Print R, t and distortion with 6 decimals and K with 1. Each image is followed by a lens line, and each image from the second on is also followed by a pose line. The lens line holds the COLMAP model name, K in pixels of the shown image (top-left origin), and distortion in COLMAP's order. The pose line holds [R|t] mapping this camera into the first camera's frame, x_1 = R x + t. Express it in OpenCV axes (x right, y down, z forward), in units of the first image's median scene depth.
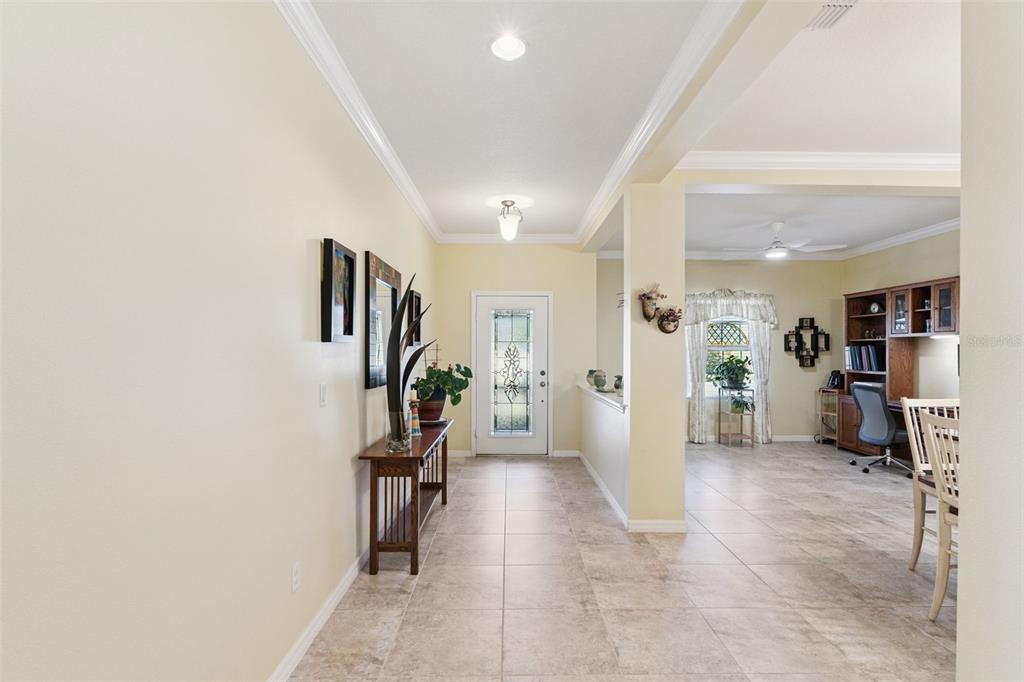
lens RADIAL K [[482.1, 0, 515.6], [0, 482.1, 349.7], [0, 0, 1]] dist [-0.002174, -0.000295]
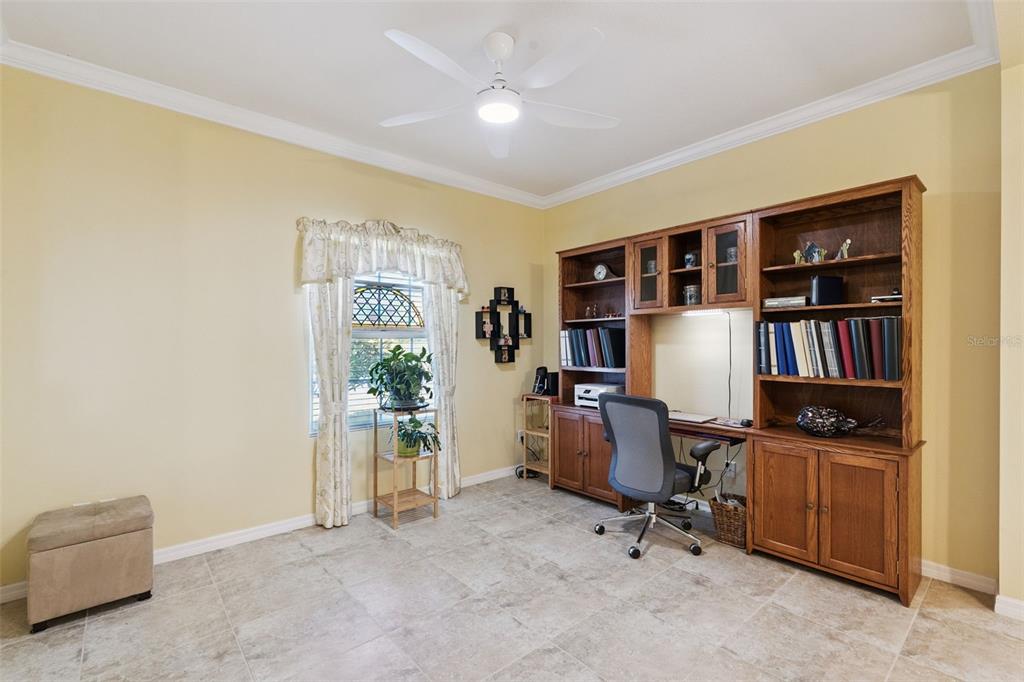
lens RADIAL K [[453.4, 0, 518.4], [0, 453.4, 344.6], [0, 0, 1]] dist [-0.000853, 0.000090]
pose [[0.762406, -0.003422, 0.647090, 0.280836], [0.004661, 0.999989, -0.000203, 0.014037], [-0.647082, 0.003170, 0.762414, 0.659119]]
